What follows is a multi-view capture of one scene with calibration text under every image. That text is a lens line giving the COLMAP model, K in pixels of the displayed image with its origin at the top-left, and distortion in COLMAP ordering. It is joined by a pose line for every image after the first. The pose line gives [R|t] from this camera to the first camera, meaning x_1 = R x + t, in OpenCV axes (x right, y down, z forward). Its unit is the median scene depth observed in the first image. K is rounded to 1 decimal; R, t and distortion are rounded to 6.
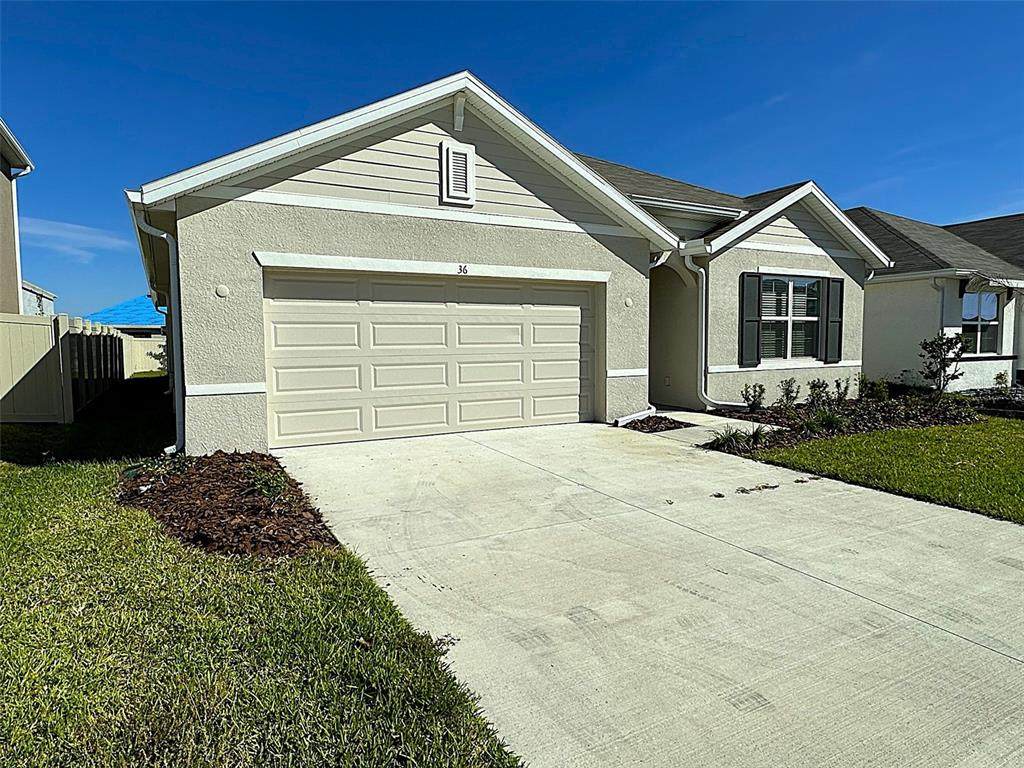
lens RADIAL K [[620.9, 0, 513.2], [0, 620.9, 383.5], [0, 0, 1]] dist [0.011348, 0.002041]
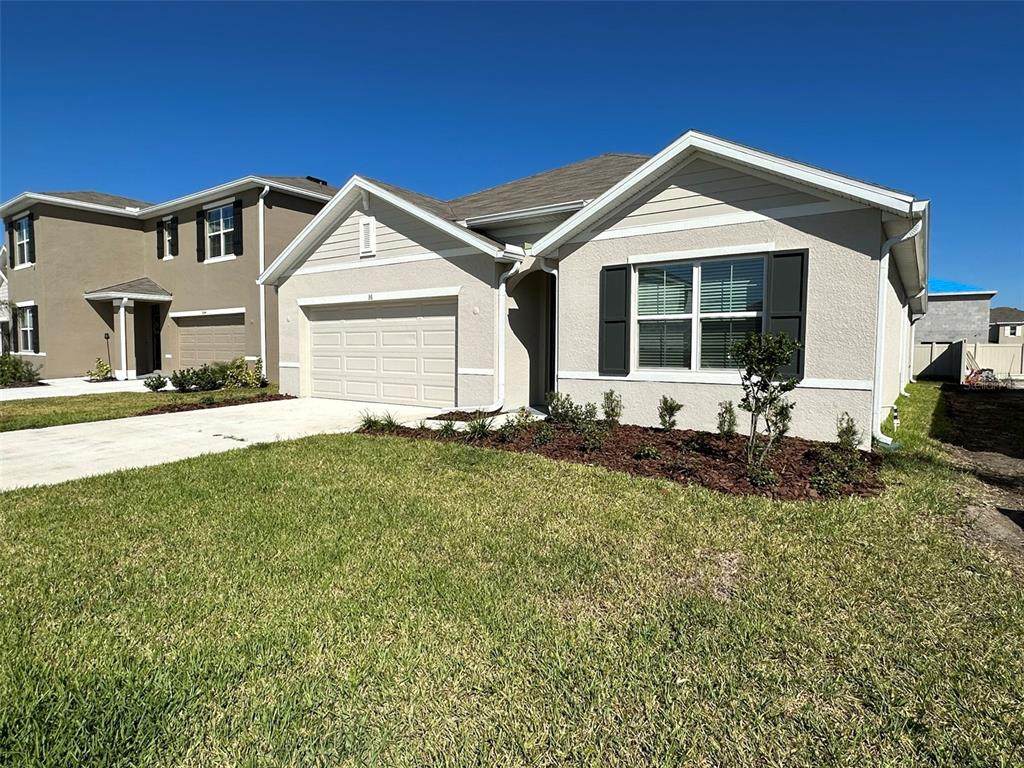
lens RADIAL K [[580.2, 0, 504.5], [0, 580.2, 385.0], [0, 0, 1]] dist [0.007753, 0.004871]
pose [[0.412912, 0.065567, -0.908408, 1.092054], [-0.074143, 0.996515, 0.038225, -0.034029], [0.907748, 0.051568, 0.416335, 0.554109]]
